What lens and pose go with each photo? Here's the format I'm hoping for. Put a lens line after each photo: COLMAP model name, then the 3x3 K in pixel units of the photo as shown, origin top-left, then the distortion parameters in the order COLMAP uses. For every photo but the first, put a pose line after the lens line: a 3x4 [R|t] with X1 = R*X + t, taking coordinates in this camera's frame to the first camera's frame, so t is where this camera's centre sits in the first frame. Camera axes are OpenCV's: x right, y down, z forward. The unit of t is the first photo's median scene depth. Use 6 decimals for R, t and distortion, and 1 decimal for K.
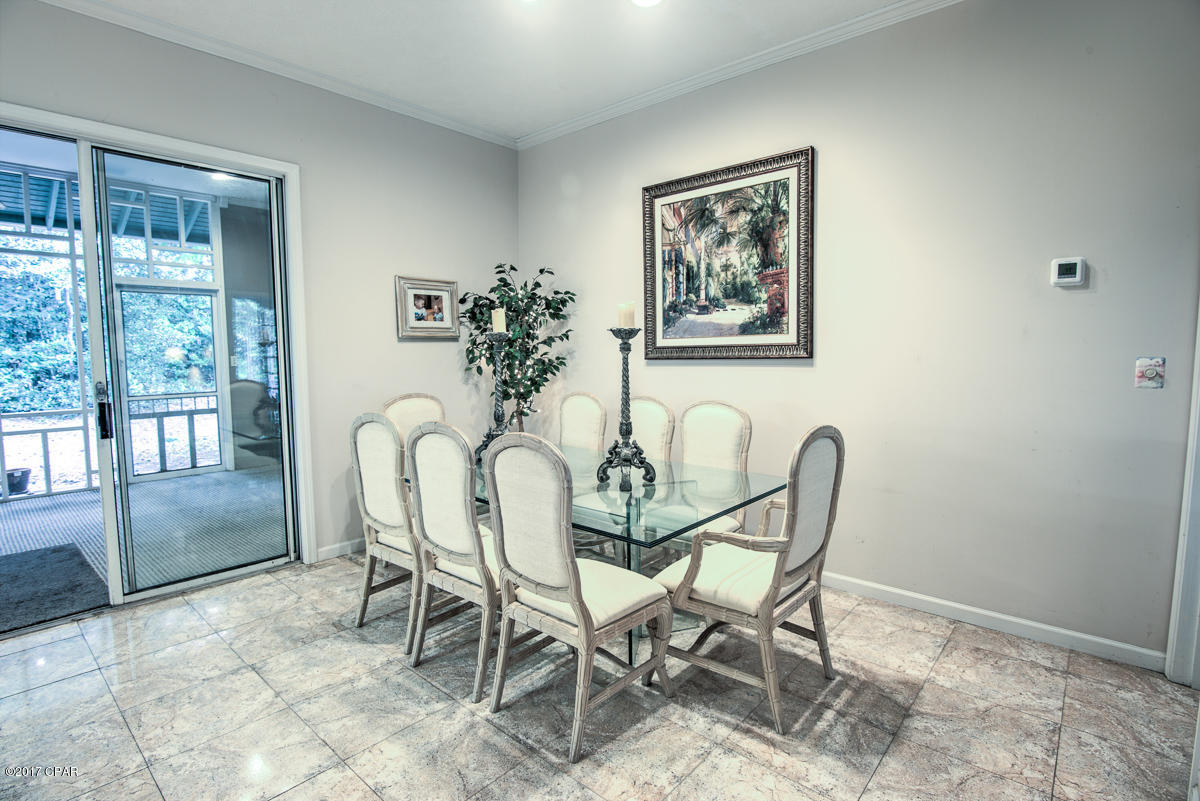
lens RADIAL K [[587.6, 0, 600.0], [0, 587.6, 400.5], [0, 0, 1]] dist [-0.018672, 0.000028]
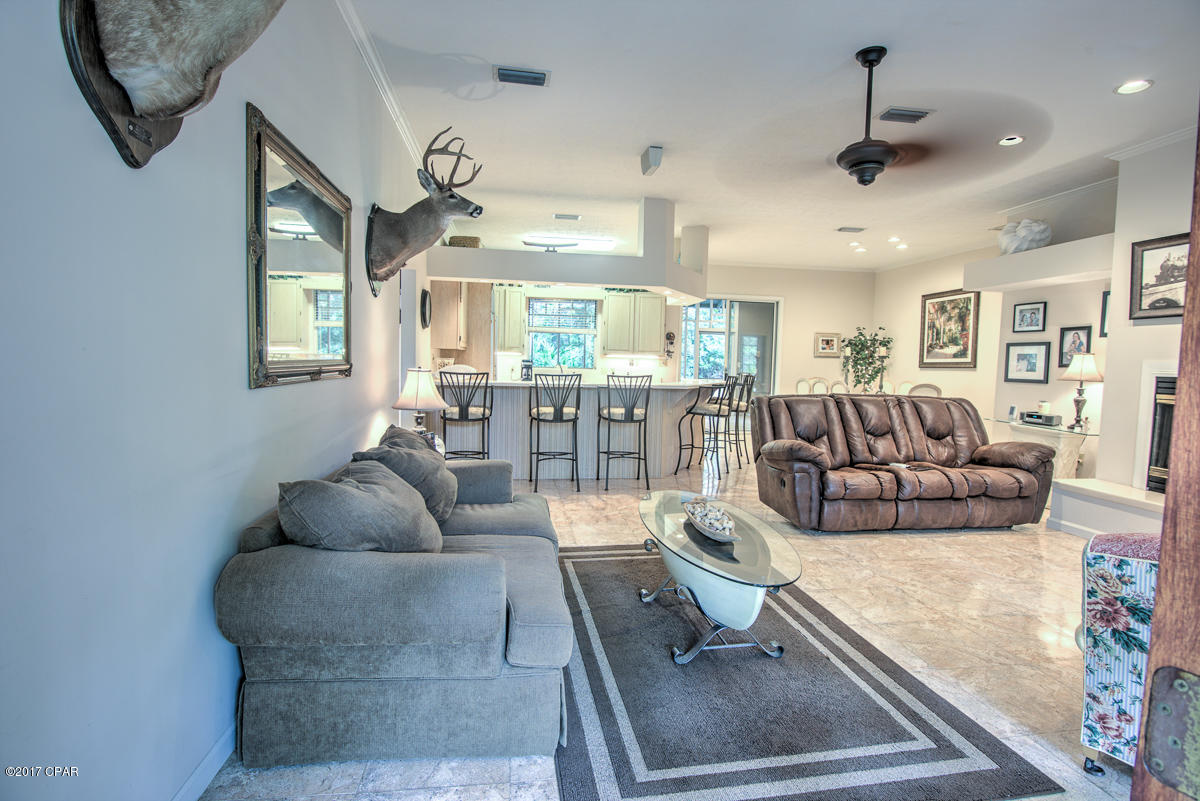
lens RADIAL K [[587.6, 0, 600.0], [0, 587.6, 400.5], [0, 0, 1]] dist [-0.018672, 0.000028]
pose [[0.768775, 0.065001, -0.636207, 0.608720], [-0.080262, 0.996762, 0.004852, 0.155654], [0.634463, 0.047333, 0.771503, -1.644079]]
